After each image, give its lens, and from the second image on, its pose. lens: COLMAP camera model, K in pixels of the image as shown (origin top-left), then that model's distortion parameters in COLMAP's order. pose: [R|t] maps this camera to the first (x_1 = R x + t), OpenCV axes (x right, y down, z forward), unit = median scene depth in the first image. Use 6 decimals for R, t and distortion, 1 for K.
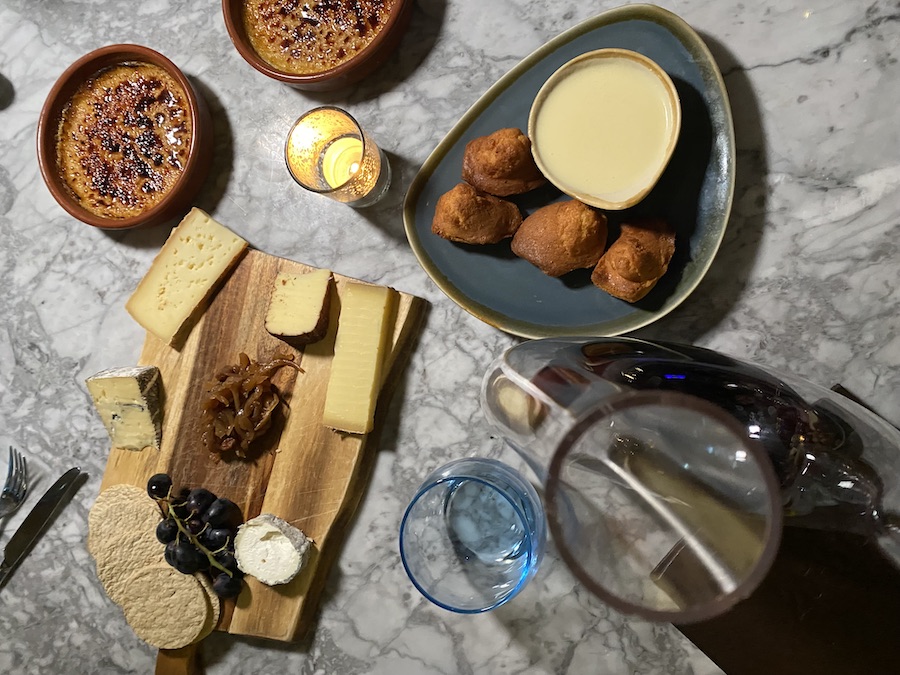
lens RADIAL K [[680.6, 0, 450.0], [0, 680.6, 337.5], [0, 0, 1]] dist [0.069157, 0.000100]
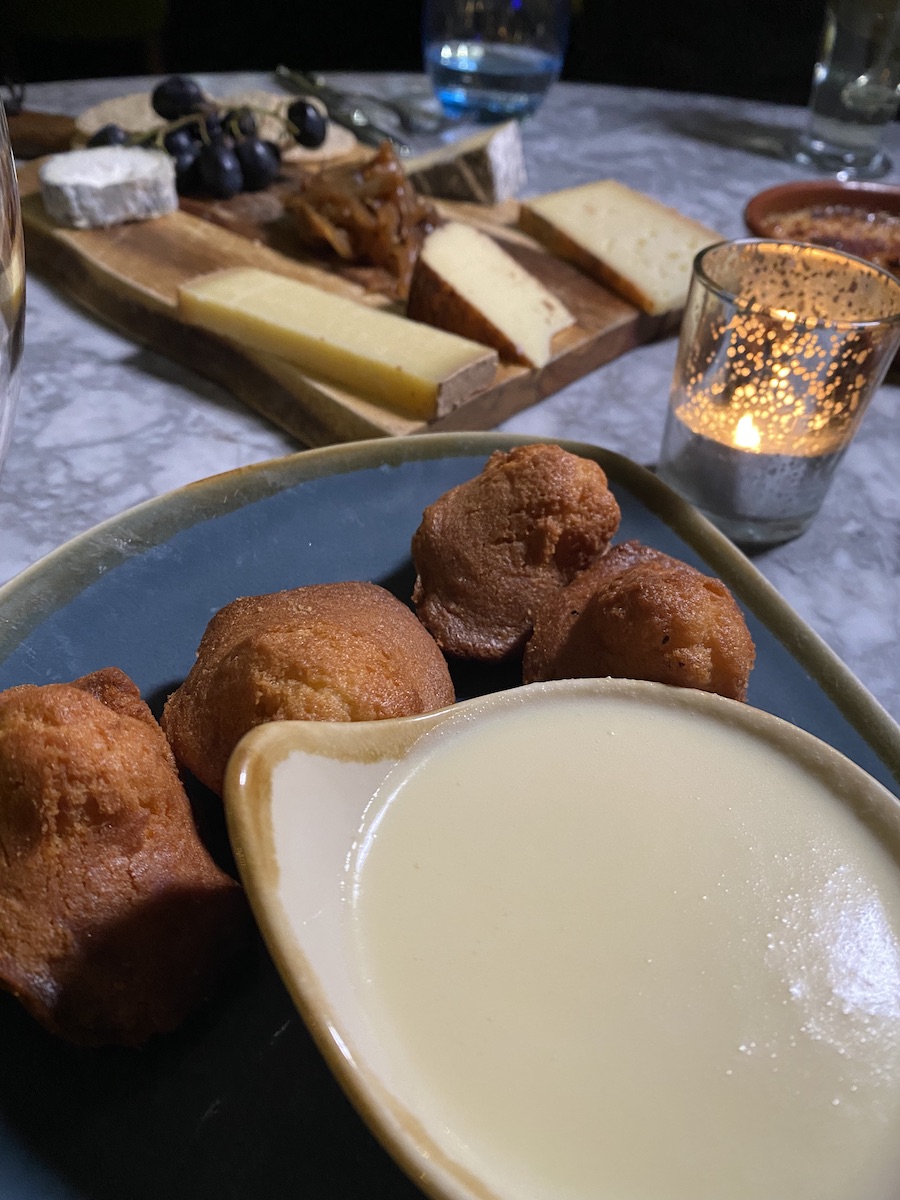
lens RADIAL K [[945.0, 0, 450.0], [0, 945.0, 600.0], [0, 0, 1]] dist [-0.003971, -0.002188]
pose [[-0.414497, 0.712007, -0.566779, 0.305790], [-0.909534, -0.303129, 0.284359, -0.267842], [0.030659, 0.633370, 0.773241, 0.619012]]
